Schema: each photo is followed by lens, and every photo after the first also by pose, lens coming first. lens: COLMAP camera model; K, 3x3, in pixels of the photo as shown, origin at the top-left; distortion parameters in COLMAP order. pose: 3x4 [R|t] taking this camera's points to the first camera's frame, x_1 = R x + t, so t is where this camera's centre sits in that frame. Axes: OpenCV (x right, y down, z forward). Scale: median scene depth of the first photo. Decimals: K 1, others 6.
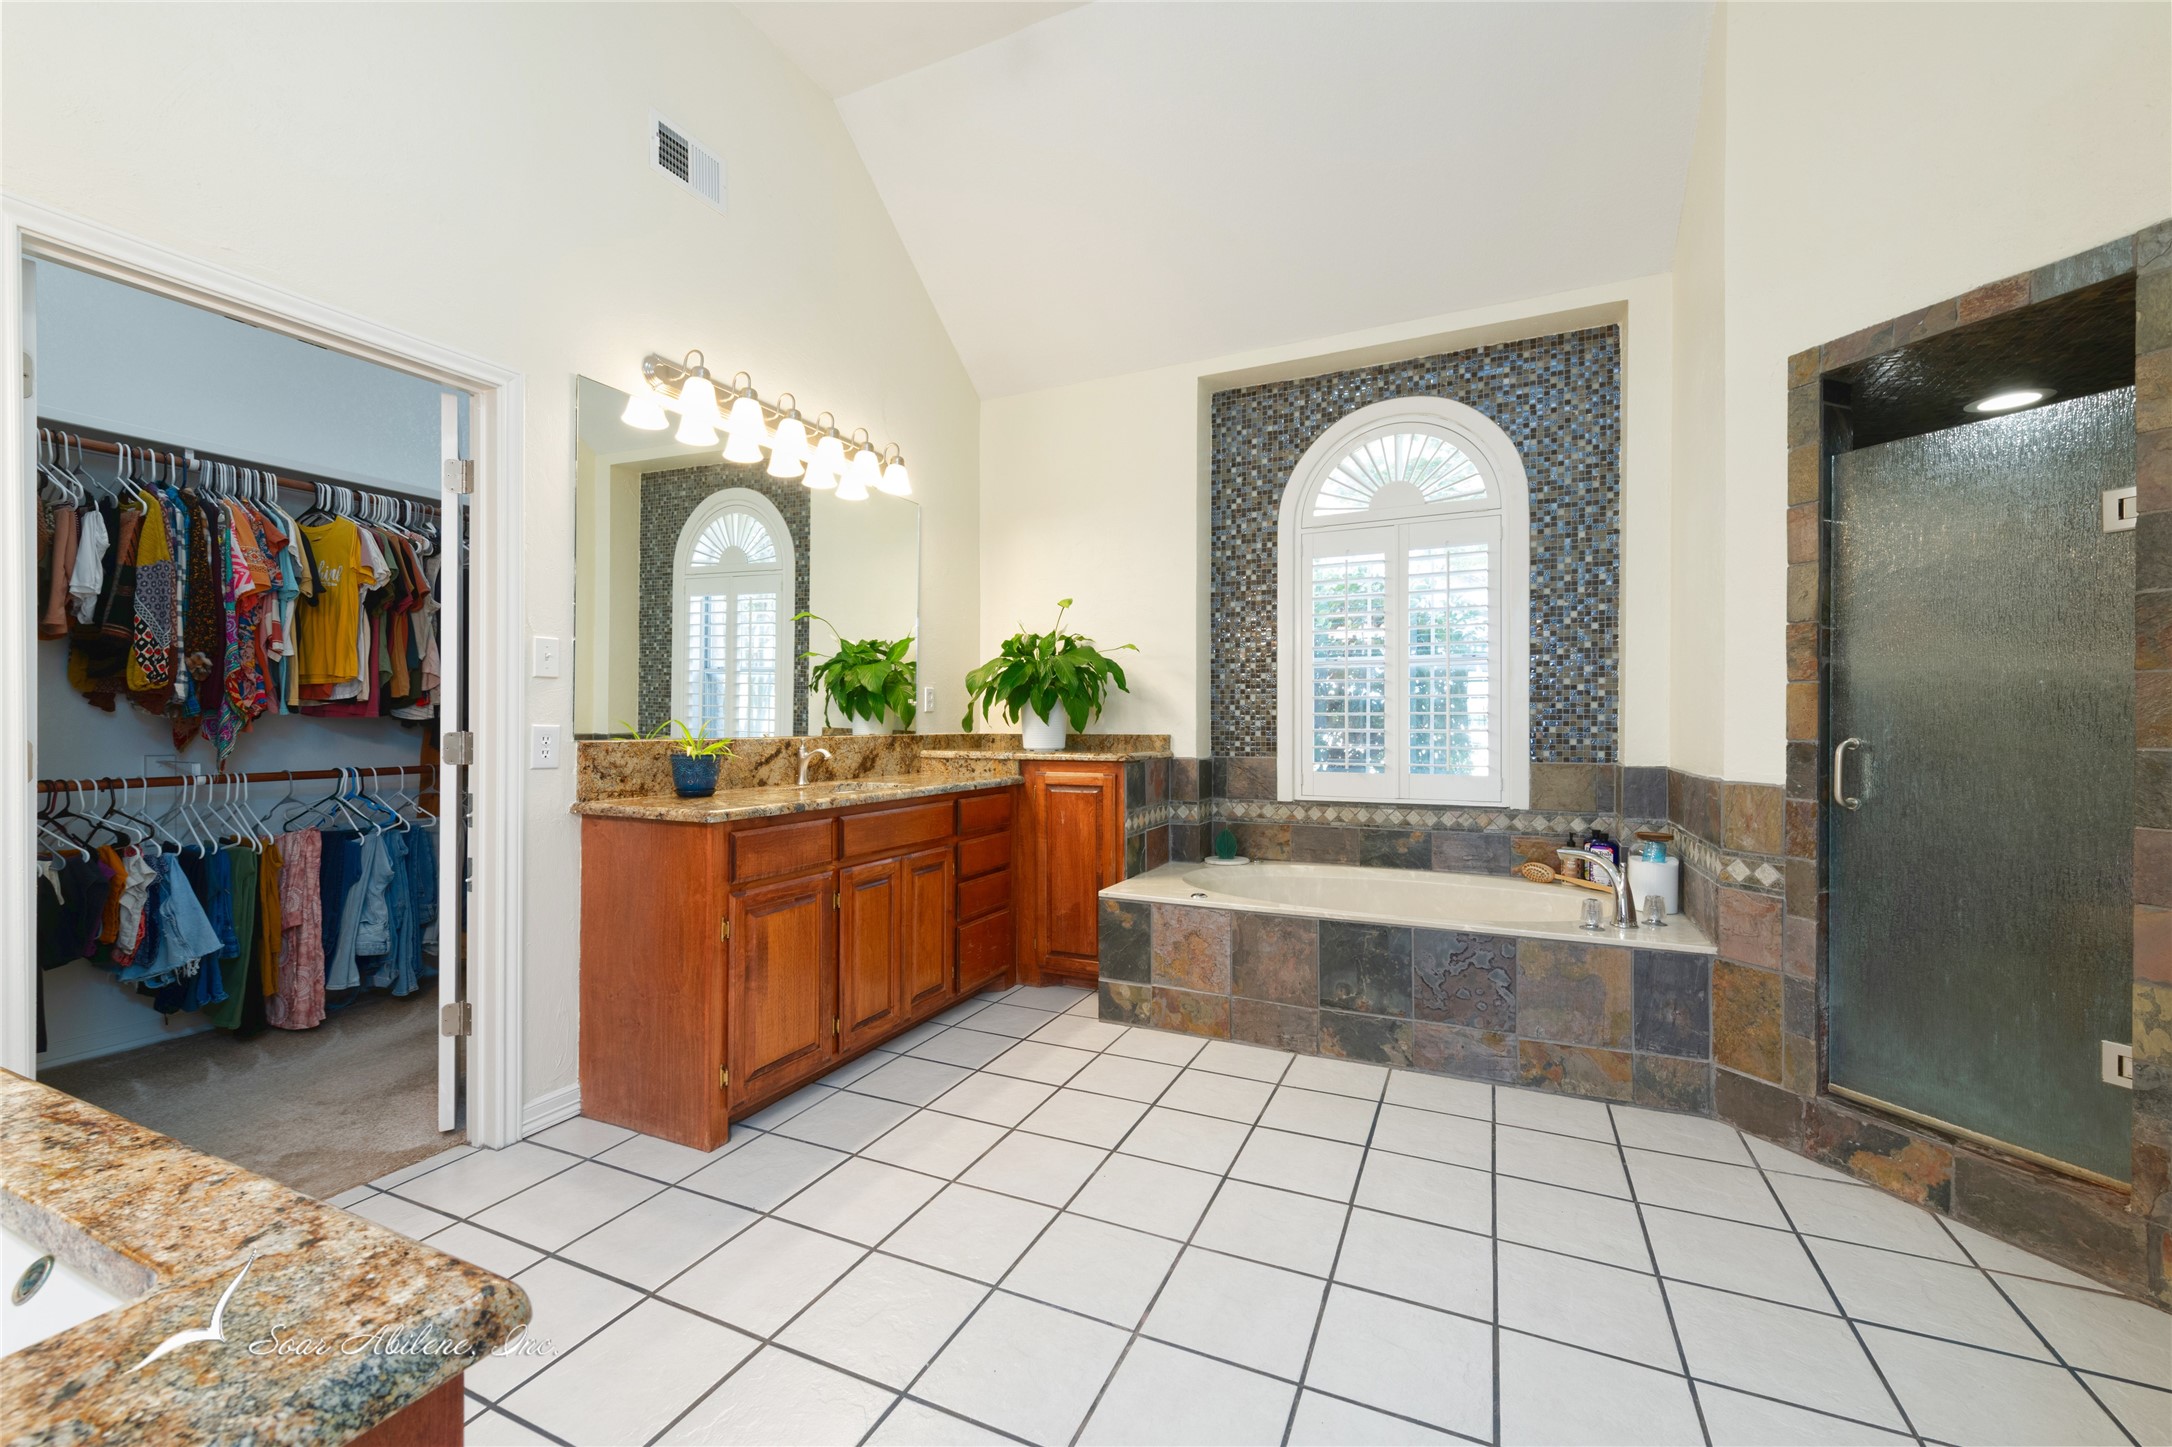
lens RADIAL K [[880.5, 0, 1086.0], [0, 880.5, 723.5], [0, 0, 1]] dist [-0.001259, -0.000418]
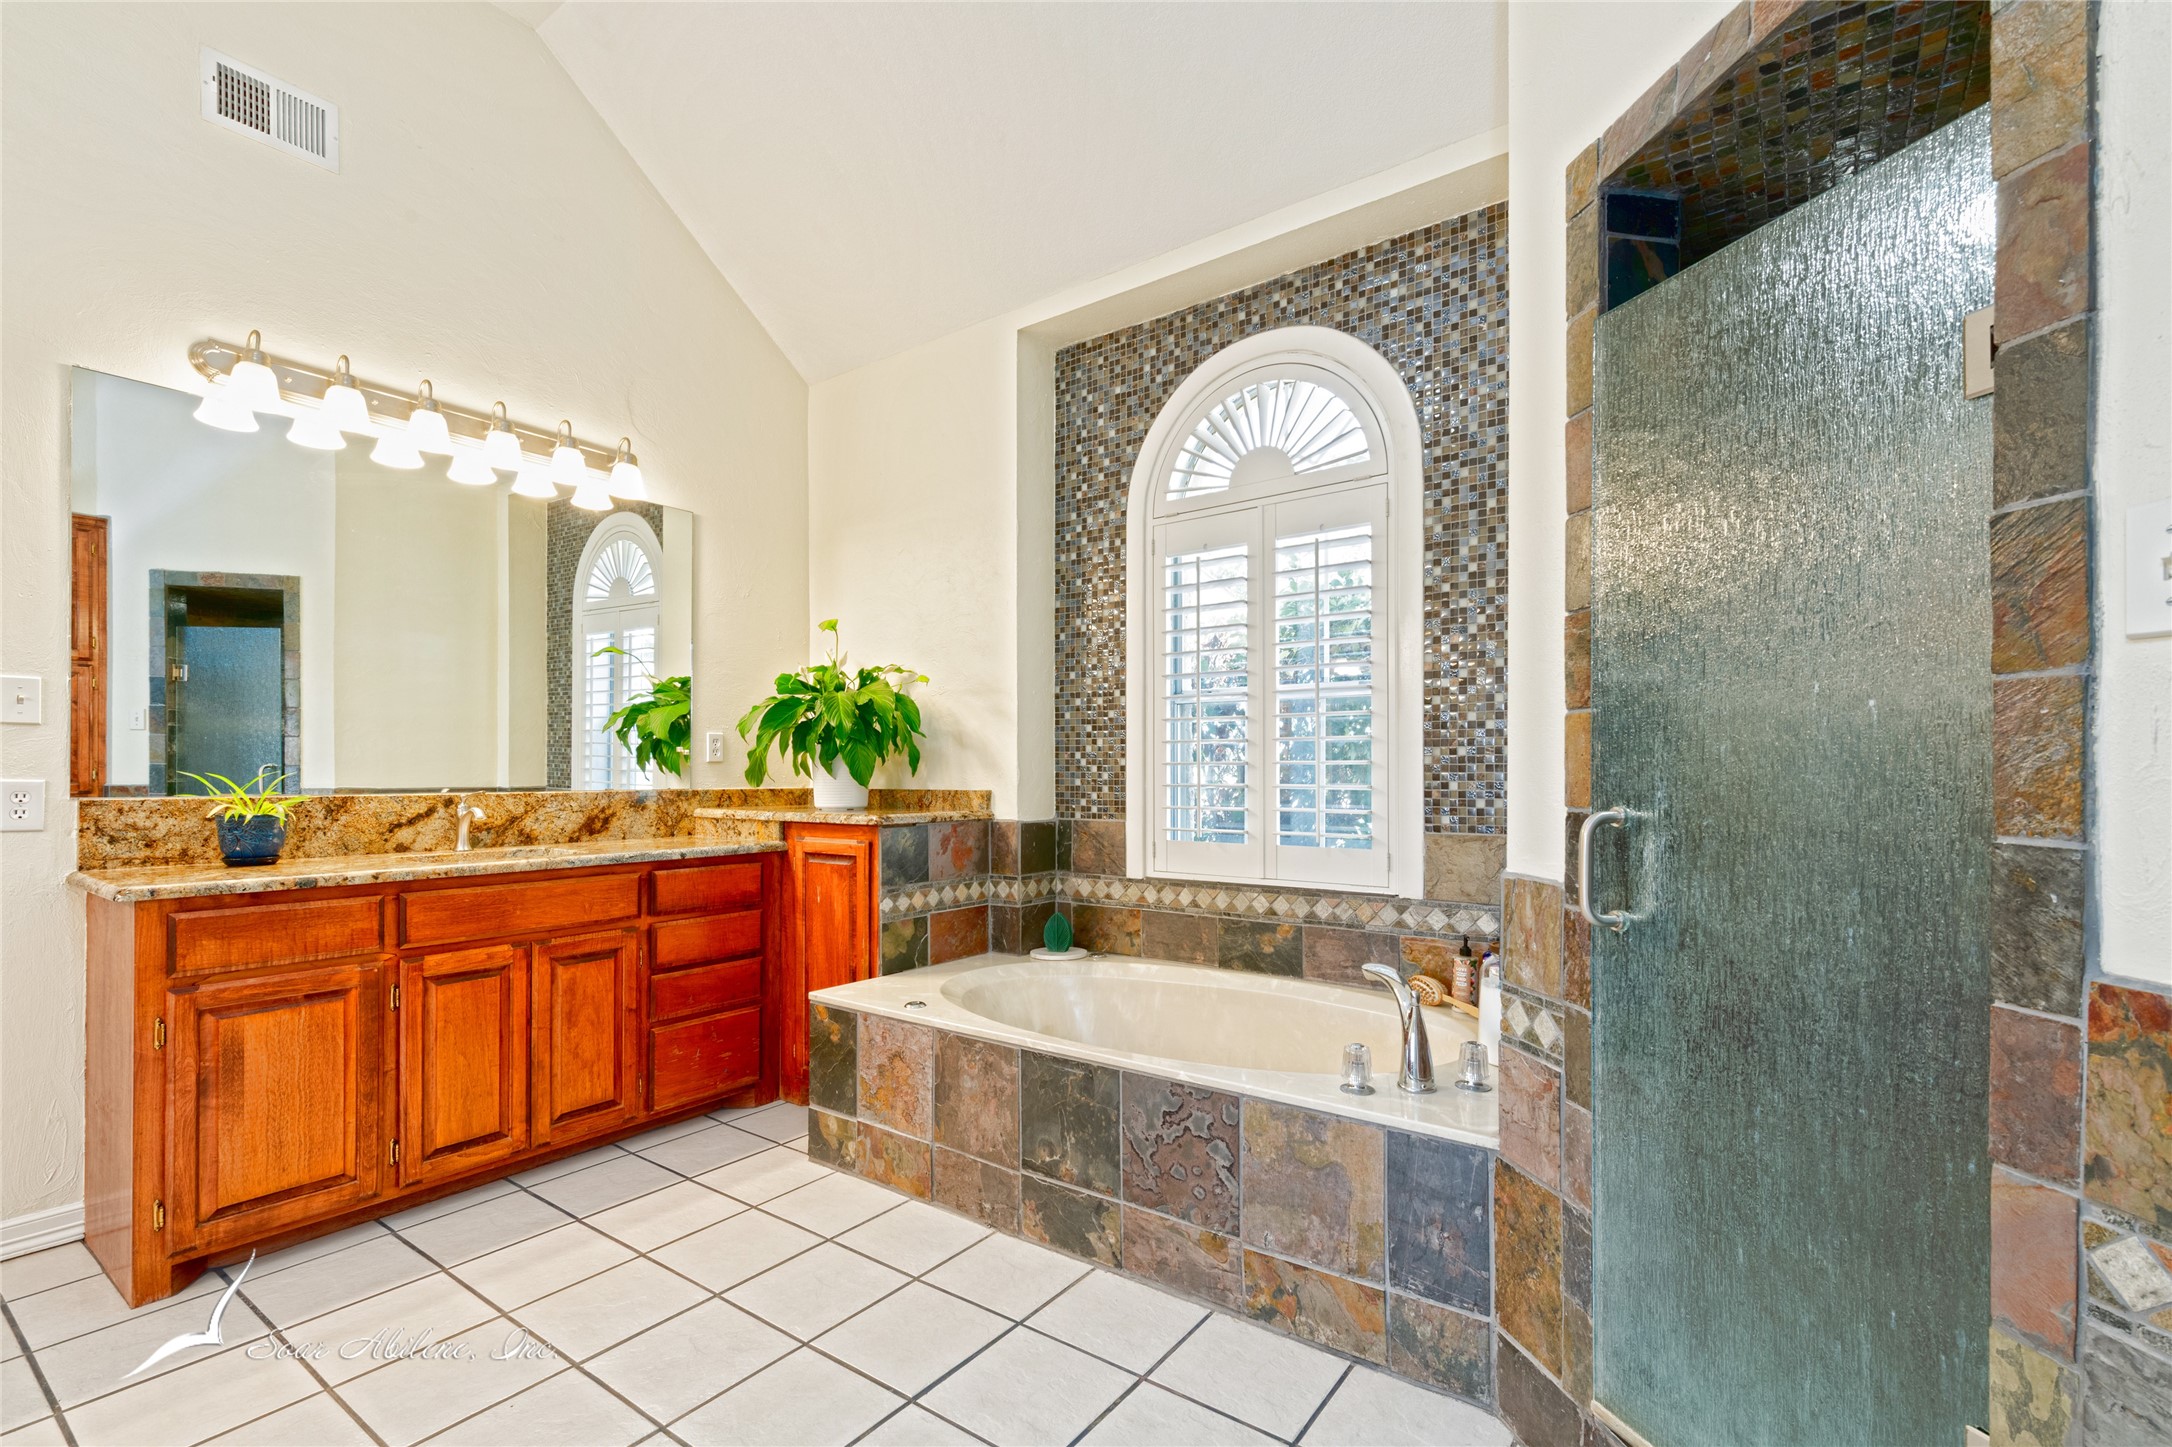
lens RADIAL K [[977.3, 0, 1087.8], [0, 977.3, 772.8], [0, 0, 1]] dist [0.002838, -0.000340]
pose [[0.981687, -0.000286, -0.190502, 0.393049], [0.000287, 1.000000, -0.000022, -0.003352], [0.190502, -0.000033, 0.981687, 0.184483]]
